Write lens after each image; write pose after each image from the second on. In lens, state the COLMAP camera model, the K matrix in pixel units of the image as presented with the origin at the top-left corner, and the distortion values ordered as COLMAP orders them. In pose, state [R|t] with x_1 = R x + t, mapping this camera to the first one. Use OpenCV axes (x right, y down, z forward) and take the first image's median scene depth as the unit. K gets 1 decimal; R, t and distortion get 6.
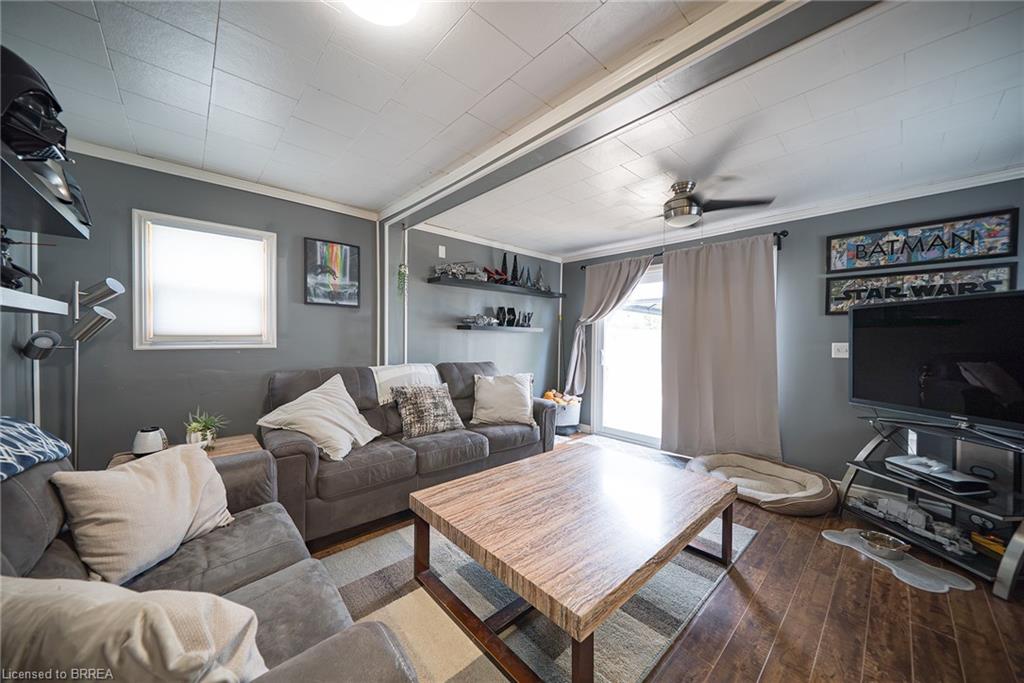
lens RADIAL K [[354.9, 0, 510.2], [0, 354.9, 342.5], [0, 0, 1]] dist [-0.006729, 0.000718]
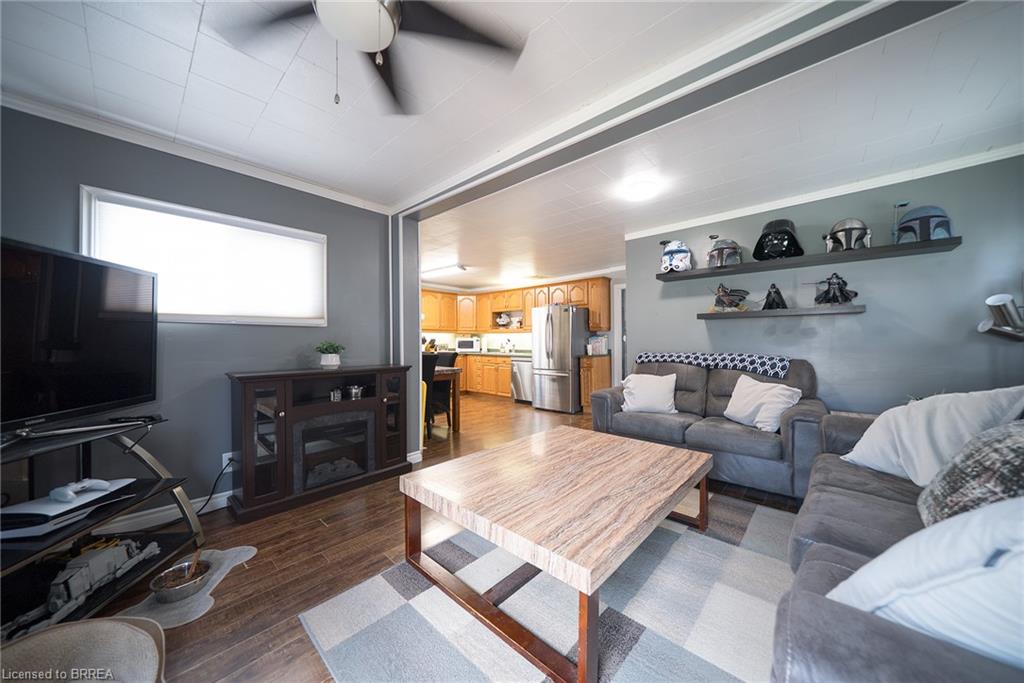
lens RADIAL K [[354.9, 0, 508.6], [0, 354.9, 342.9], [0, 0, 1]] dist [-0.006729, 0.000718]
pose [[-0.995809, -0.007536, -0.091141, 0.333125], [-0.008837, 0.999865, 0.013877, 0.033650], [0.091024, 0.014624, -0.995741, 1.416021]]
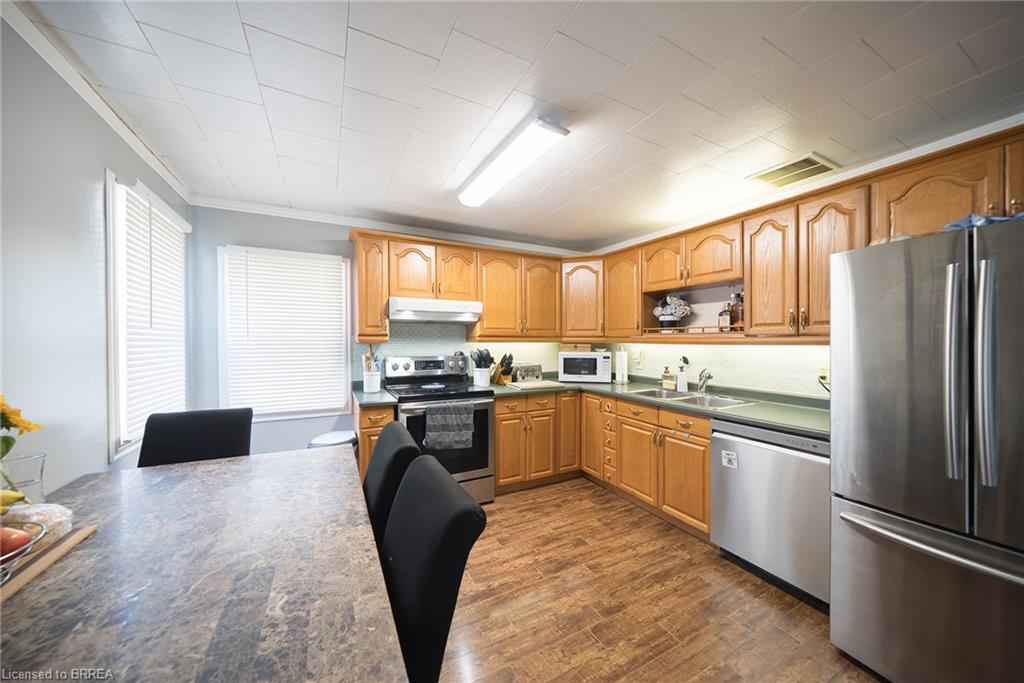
lens RADIAL K [[354.9, 0, 510.6], [0, 354.9, 342.7], [0, 0, 1]] dist [-0.006729, 0.000718]
pose [[-0.968683, -0.008561, 0.248155, 0.339139], [-0.003634, 0.999787, 0.020305, -0.024905], [-0.248276, 0.018768, -0.968508, -0.127886]]
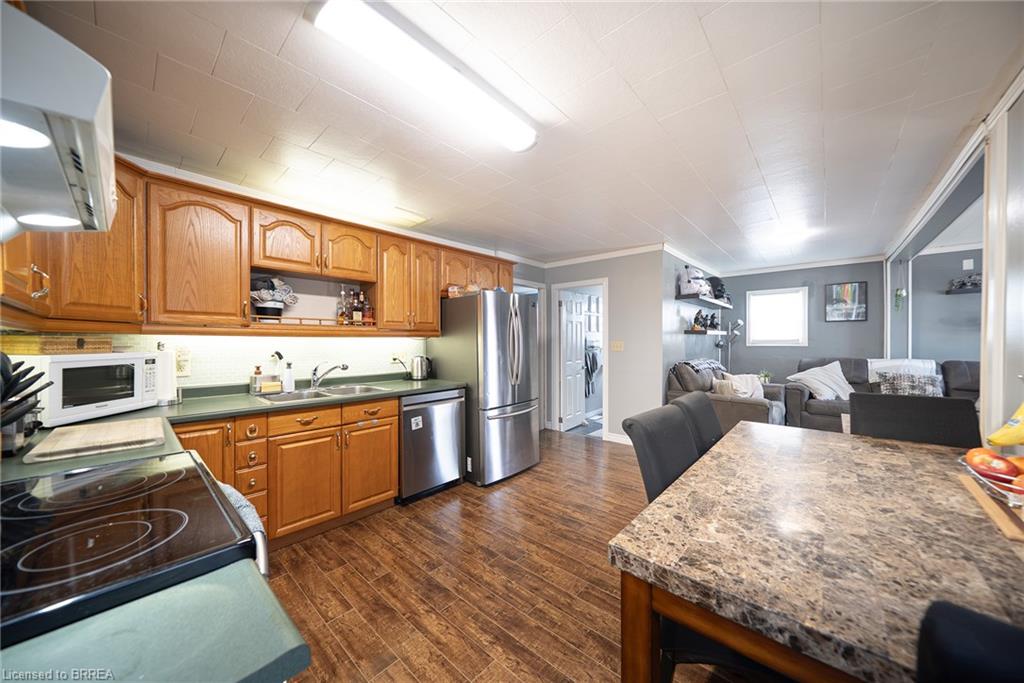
lens RADIAL K [[354.9, 0, 508.3], [0, 354.9, 342.8], [0, 0, 1]] dist [-0.006729, 0.000718]
pose [[0.103835, -0.002416, -0.994592, 1.110693], [-0.007022, 0.999970, -0.003162, 0.014644], [0.994570, 0.007312, 0.103815, -0.839645]]
